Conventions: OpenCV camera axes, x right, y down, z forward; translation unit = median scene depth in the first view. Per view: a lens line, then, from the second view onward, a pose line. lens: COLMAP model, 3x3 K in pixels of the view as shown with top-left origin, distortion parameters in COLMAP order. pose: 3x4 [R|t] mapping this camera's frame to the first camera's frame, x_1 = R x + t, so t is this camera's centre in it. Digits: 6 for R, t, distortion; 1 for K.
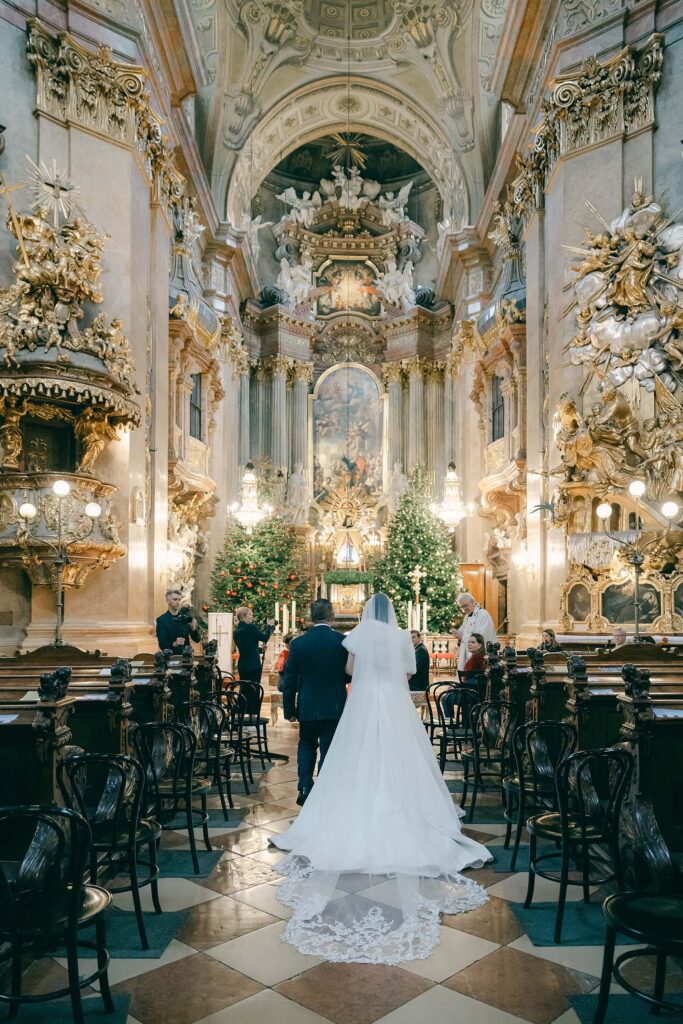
lens RADIAL K [[776.6, 0, 356.5], [0, 776.6, 616.2], [0, 0, 1]] dist [-0.000284, 0.001621]
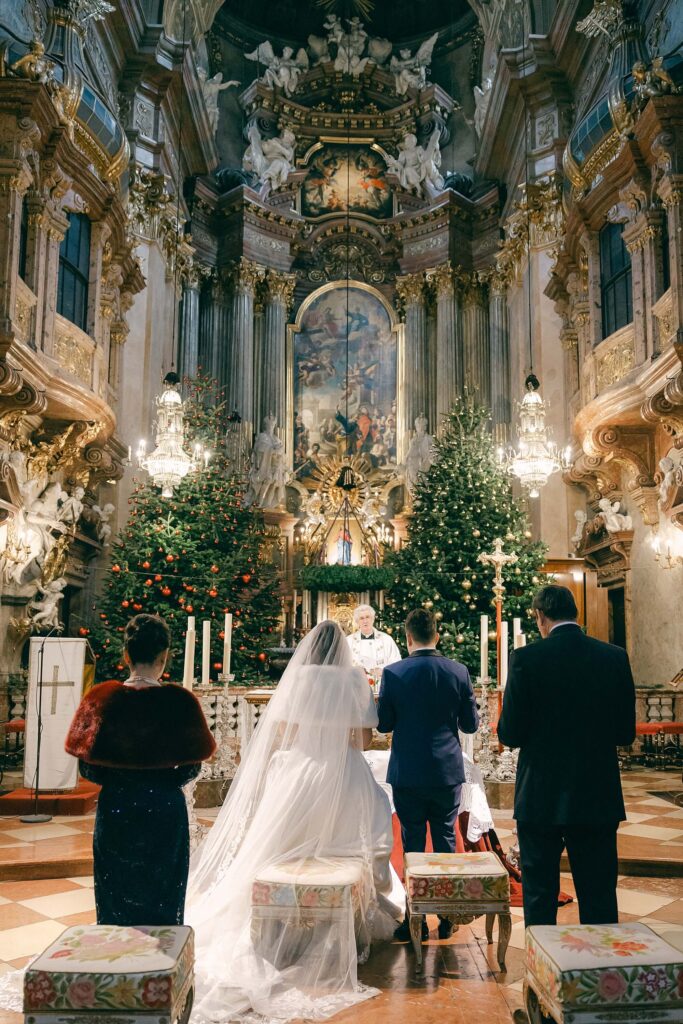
lens RADIAL K [[750.7, 0, 338.4], [0, 750.7, 573.4], [0, 0, 1]] dist [0.000983, 0.006522]
pose [[0.999900, 0.003974, -0.013607, -0.007595], [-0.005412, 0.994204, -0.107373, 0.002931], [0.013101, 0.107436, 0.994126, 0.383548]]
